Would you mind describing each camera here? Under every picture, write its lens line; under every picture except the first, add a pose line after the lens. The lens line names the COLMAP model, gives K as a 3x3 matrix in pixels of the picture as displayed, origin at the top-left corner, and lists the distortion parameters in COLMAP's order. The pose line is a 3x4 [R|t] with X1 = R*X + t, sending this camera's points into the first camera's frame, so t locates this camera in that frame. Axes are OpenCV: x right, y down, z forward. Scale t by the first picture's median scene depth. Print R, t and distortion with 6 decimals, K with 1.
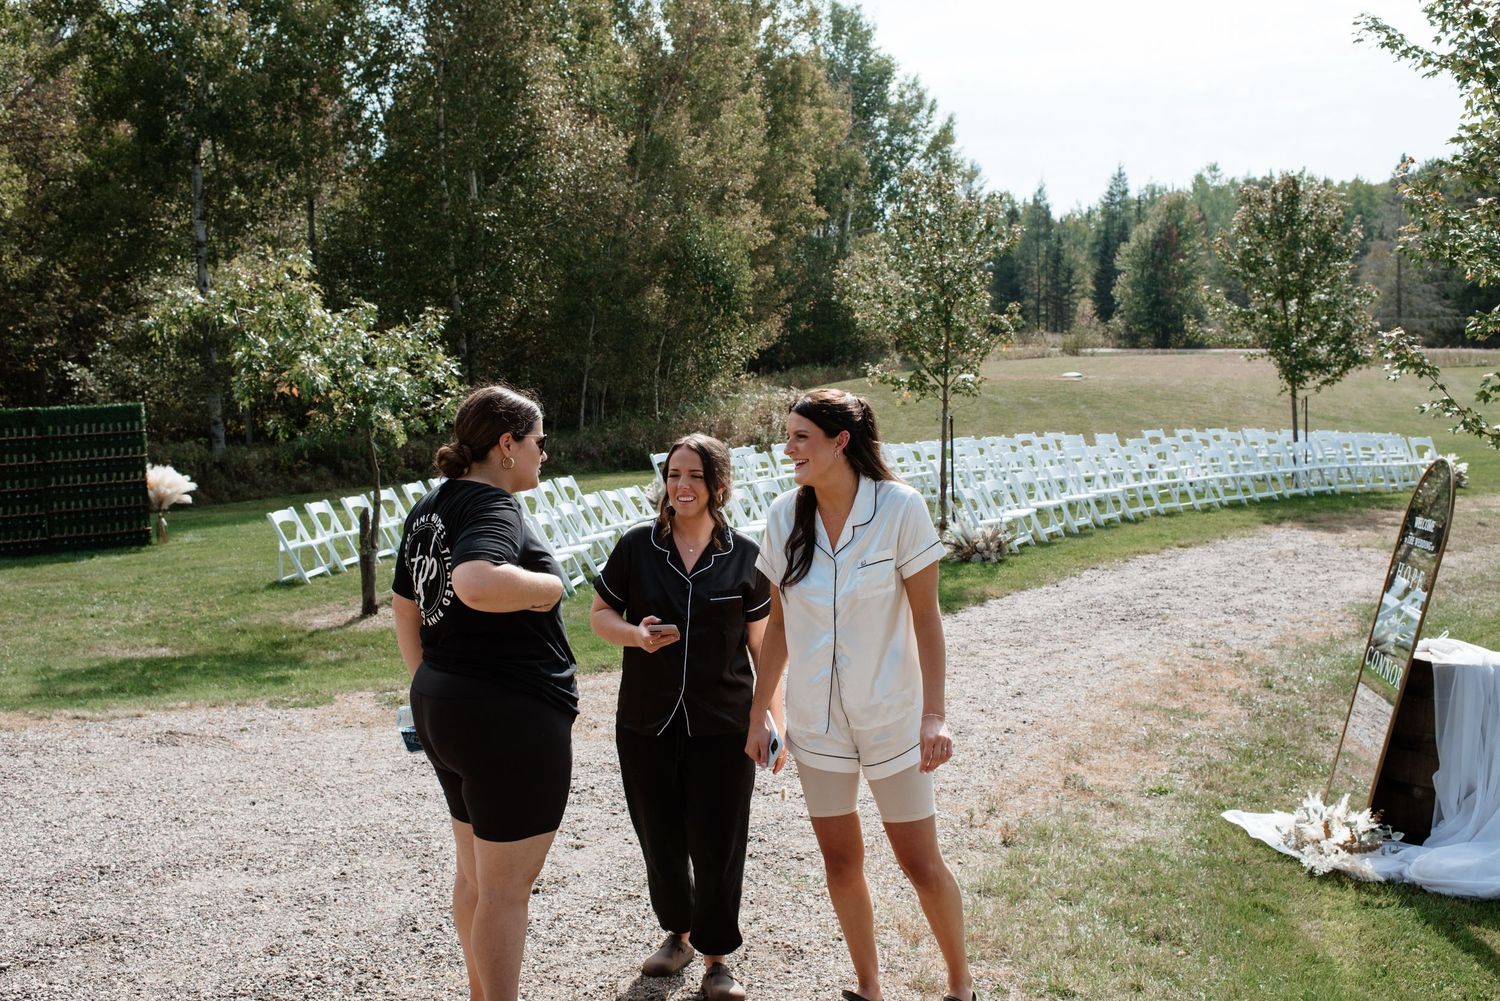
lens RADIAL K [[1566.7, 0, 750.0], [0, 1566.7, 500.5], [0, 0, 1]] dist [-0.023736, 0.009996]
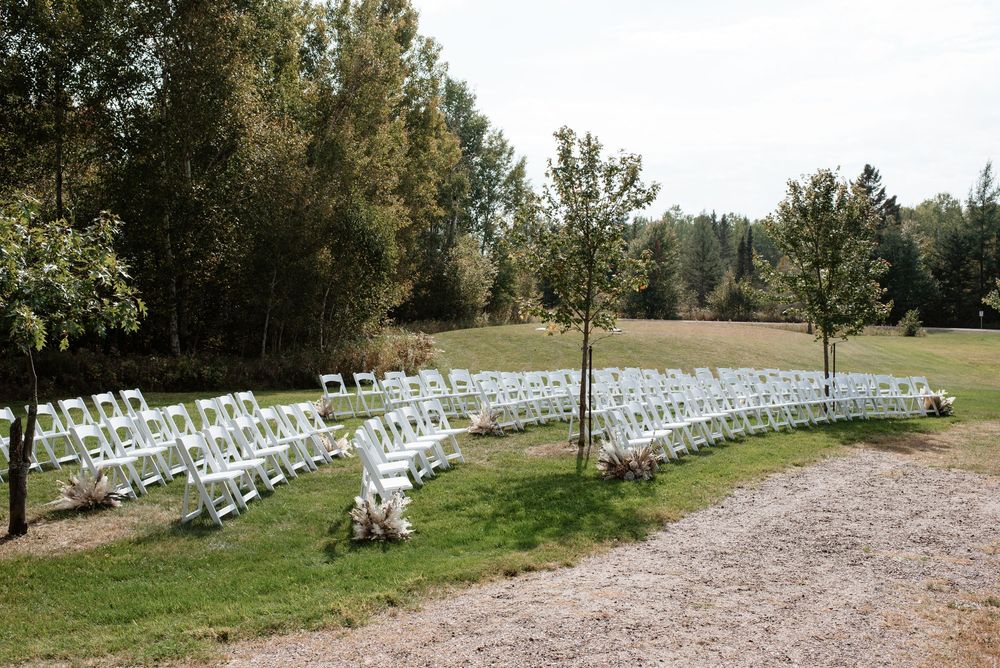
lens RADIAL K [[991.3, 0, 500.0], [0, 991.3, 334.0], [0, 0, 1]] dist [-0.070461, 0.012305]
pose [[0.991623, 0.030716, 0.125461, -0.016054], [-0.020640, 0.996514, -0.080837, -0.001771], [-0.127507, 0.077570, 0.988800, 0.165576]]
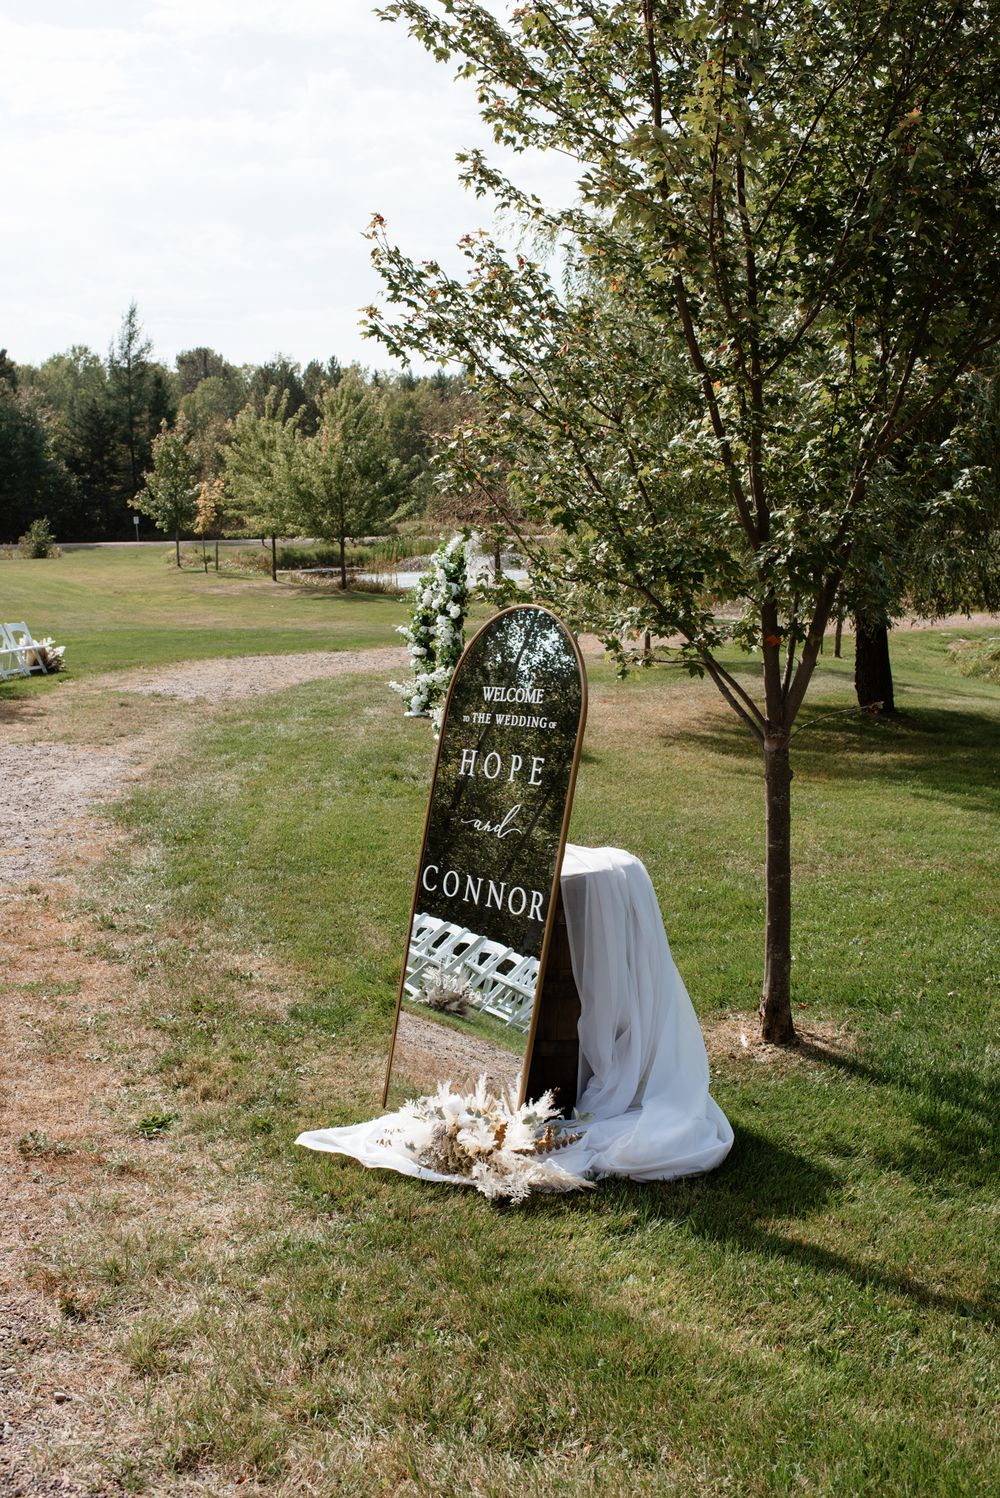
lens RADIAL K [[1484.9, 0, 500.0], [0, 1484.9, 749.0], [0, 0, 1]] dist [-0.070461, 0.012305]
pose [[0.688112, -0.110334, 0.717167, -0.019623], [0.083675, 0.993844, 0.072616, -0.002818], [-0.720764, 0.010041, 0.693108, 0.108375]]
